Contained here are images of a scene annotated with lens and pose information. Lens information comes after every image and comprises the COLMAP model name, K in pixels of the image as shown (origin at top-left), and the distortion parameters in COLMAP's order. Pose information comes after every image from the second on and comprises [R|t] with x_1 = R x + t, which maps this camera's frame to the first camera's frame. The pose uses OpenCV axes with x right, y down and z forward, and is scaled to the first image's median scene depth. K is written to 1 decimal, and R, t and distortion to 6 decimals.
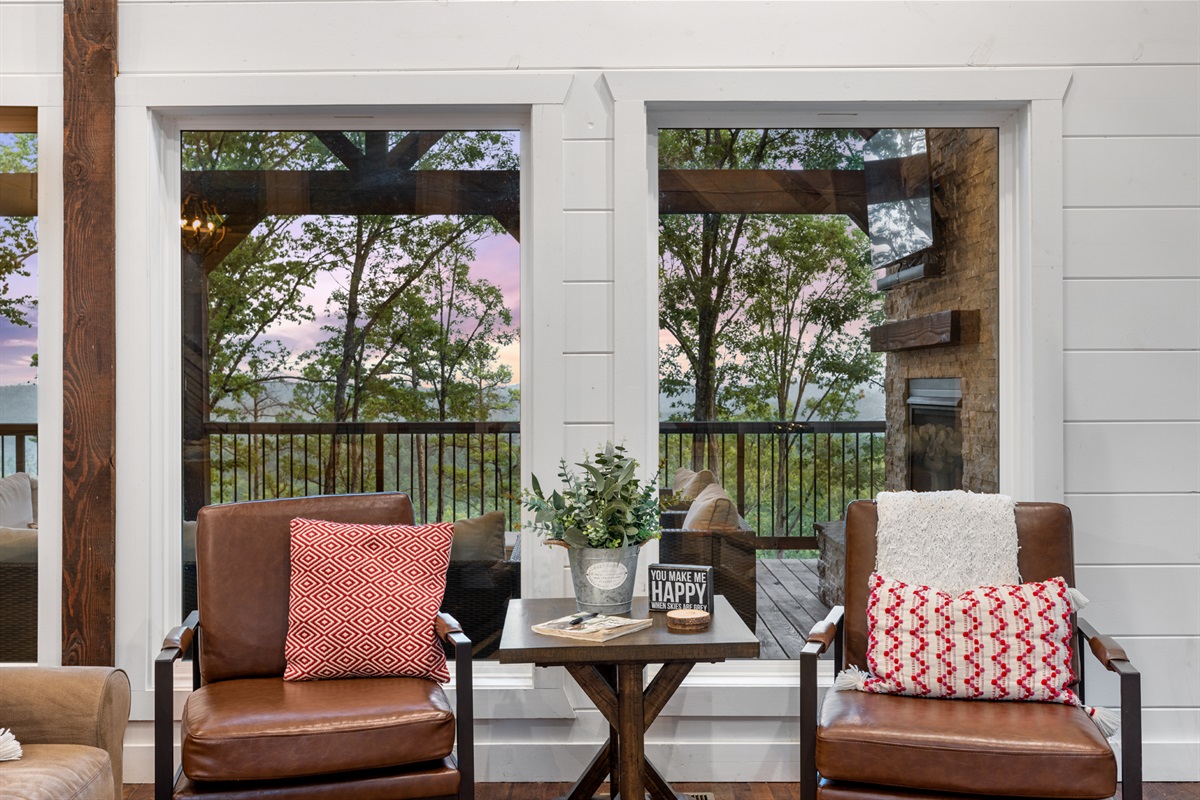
lens RADIAL K [[1158.7, 0, 598.4], [0, 1158.7, 389.1], [0, 0, 1]] dist [-0.003018, 0.000000]
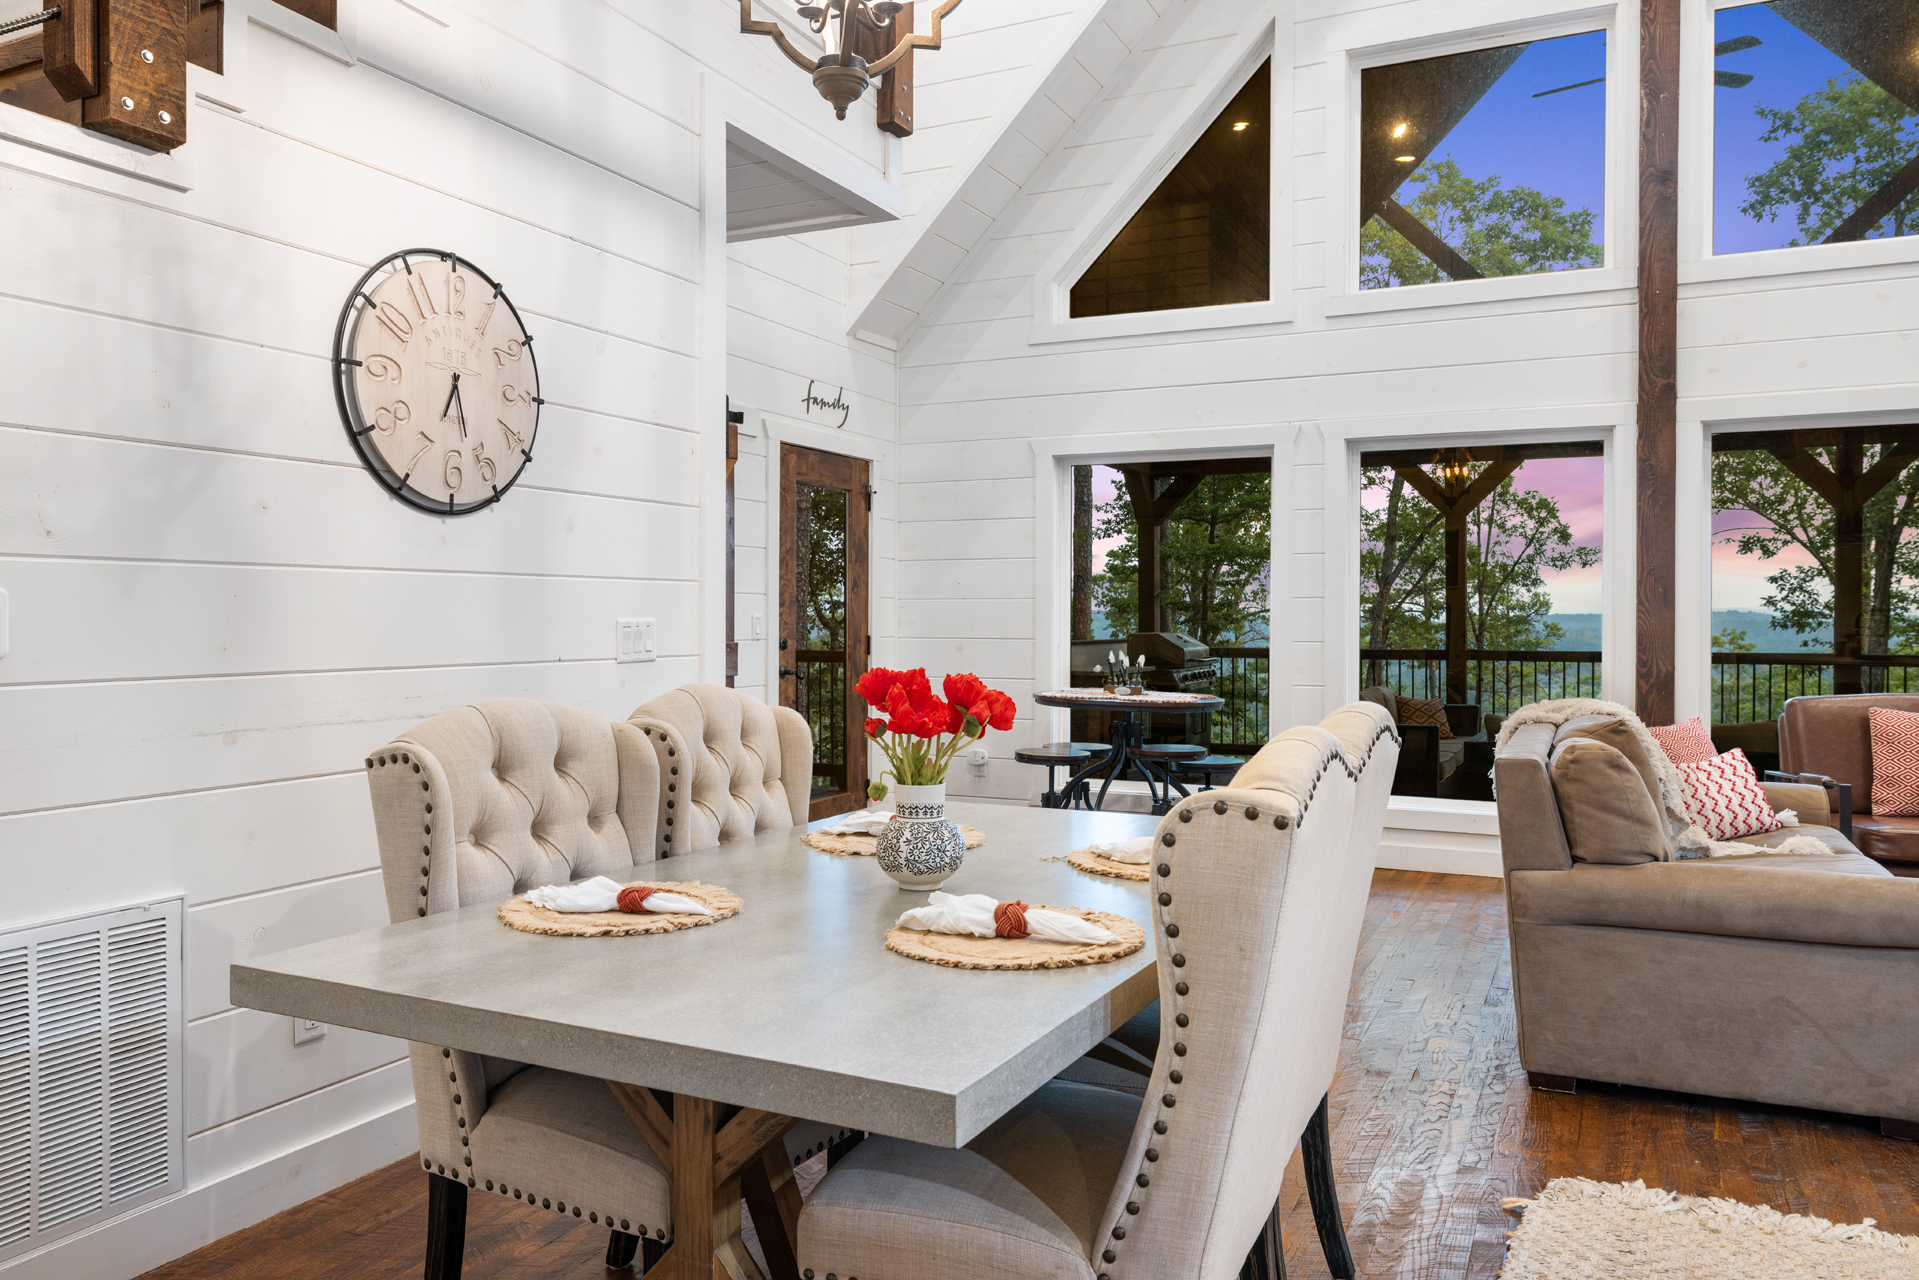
lens RADIAL K [[1373.2, 0, 954.2], [0, 1373.2, 634.7], [0, 0, 1]] dist [0.010325, 0.001541]
pose [[0.898750, 0.009462, -0.438360, -0.044618], [-0.005177, 0.999926, 0.010968, 0.000559], [0.438431, -0.007588, 0.898733, -0.088477]]
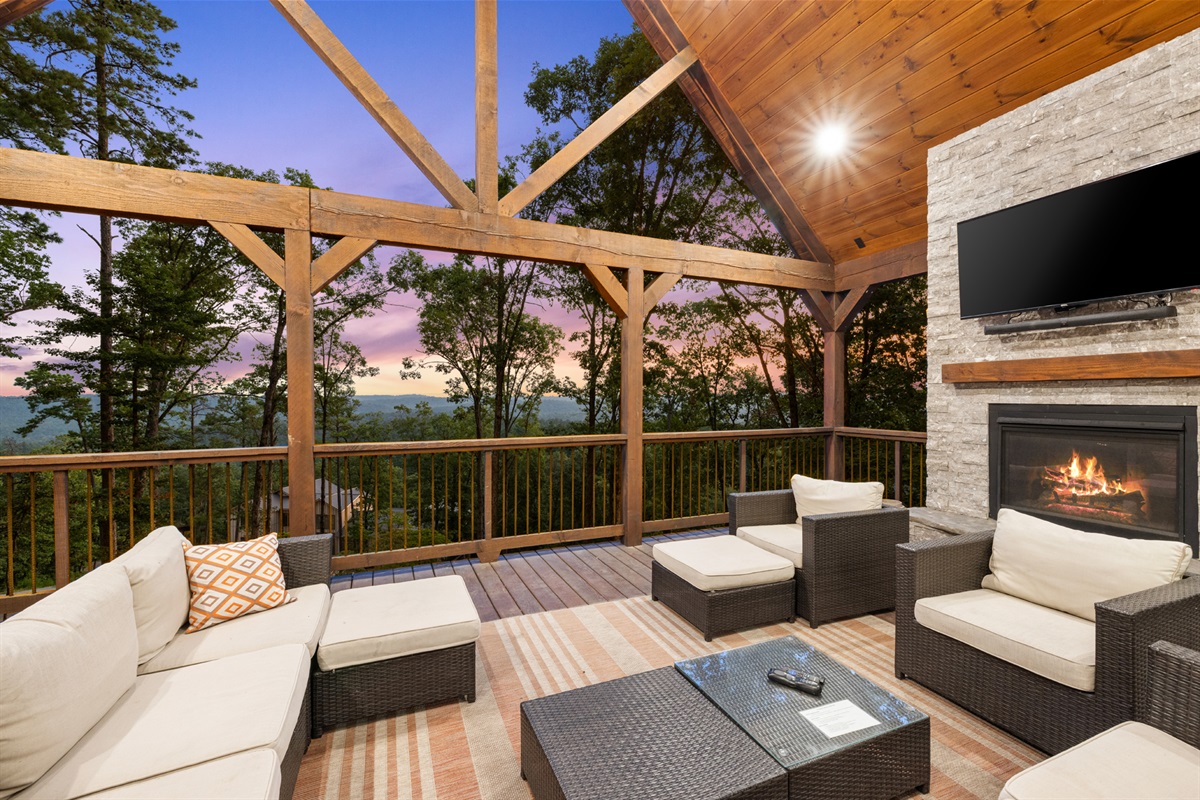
lens RADIAL K [[496.9, 0, 594.4], [0, 496.9, 401.3], [0, 0, 1]] dist [0.001181, 0.000226]
pose [[0.917365, -0.003753, 0.398030, -0.063905], [0.001388, 0.999980, 0.006230, -0.002502], [-0.398045, -0.005163, 0.917351, 0.114310]]
